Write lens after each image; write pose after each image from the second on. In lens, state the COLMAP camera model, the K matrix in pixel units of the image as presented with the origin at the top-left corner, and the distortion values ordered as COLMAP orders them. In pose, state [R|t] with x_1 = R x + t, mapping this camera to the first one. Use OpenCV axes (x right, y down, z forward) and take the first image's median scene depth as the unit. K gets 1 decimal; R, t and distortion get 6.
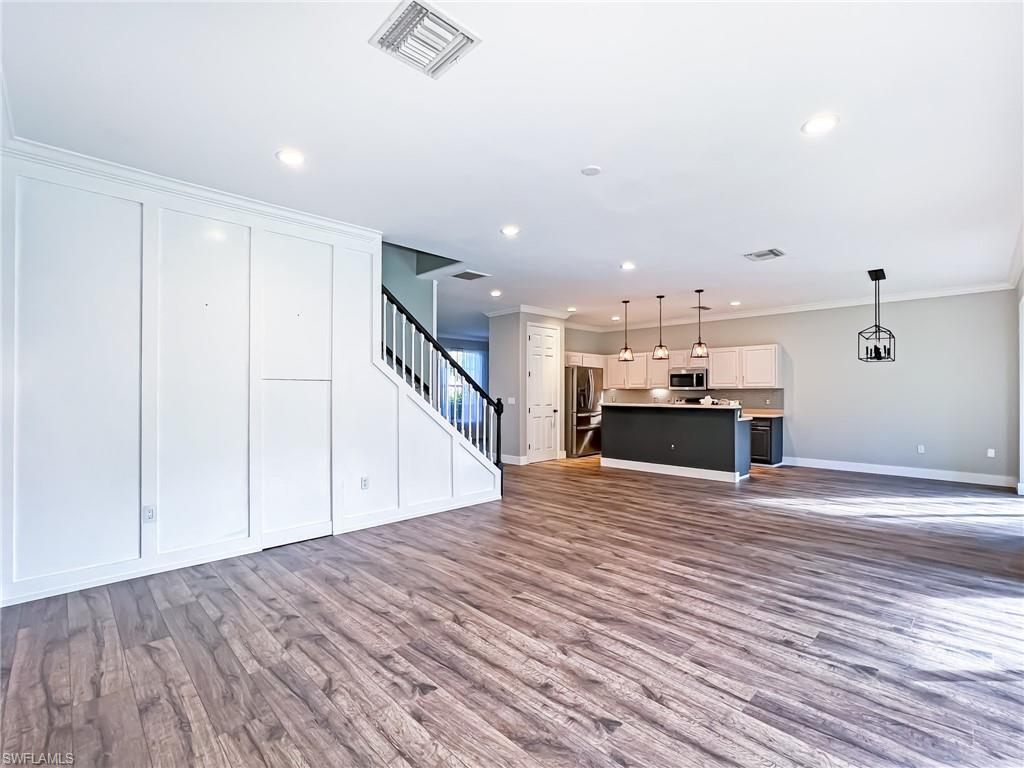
lens RADIAL K [[468.5, 0, 512.0], [0, 468.5, 384.0], [0, 0, 1]] dist [-0.037057, 0.017578]
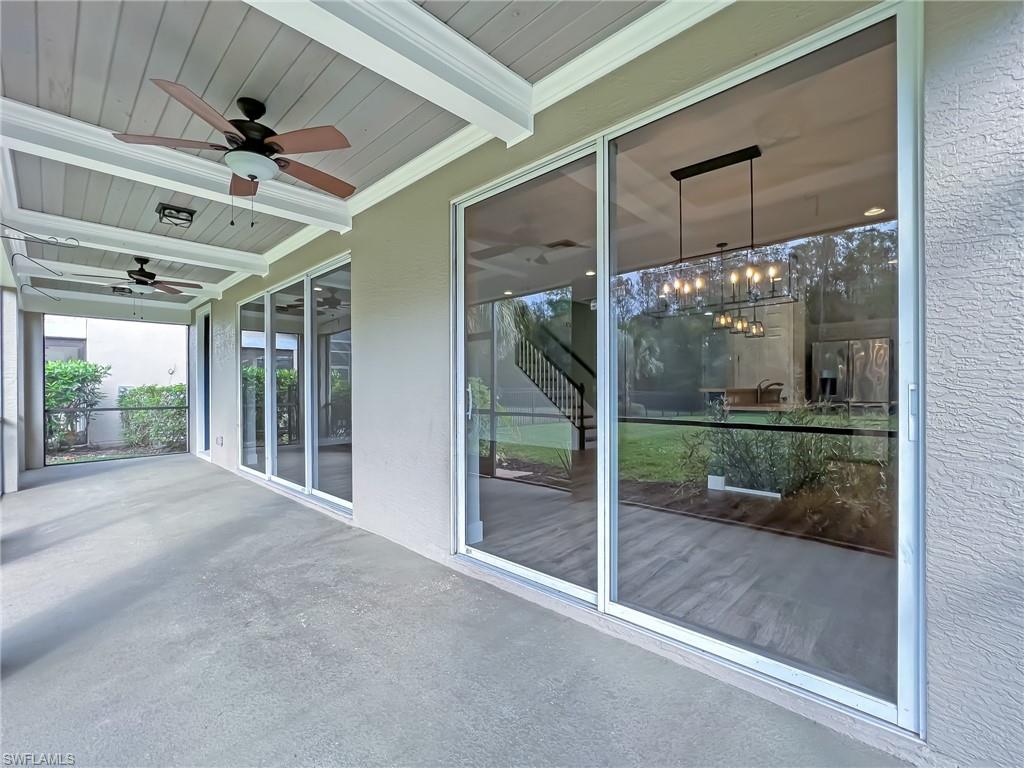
lens RADIAL K [[459.3, 0, 510.8], [0, 459.3, 386.4], [0, 0, 1]] dist [-0.028879, 0.012936]
pose [[0.013317, -0.012308, -0.999836, 2.389485], [0.020016, 0.999727, -0.012040, 0.090954], [0.999711, -0.019852, 0.013560, 1.287729]]
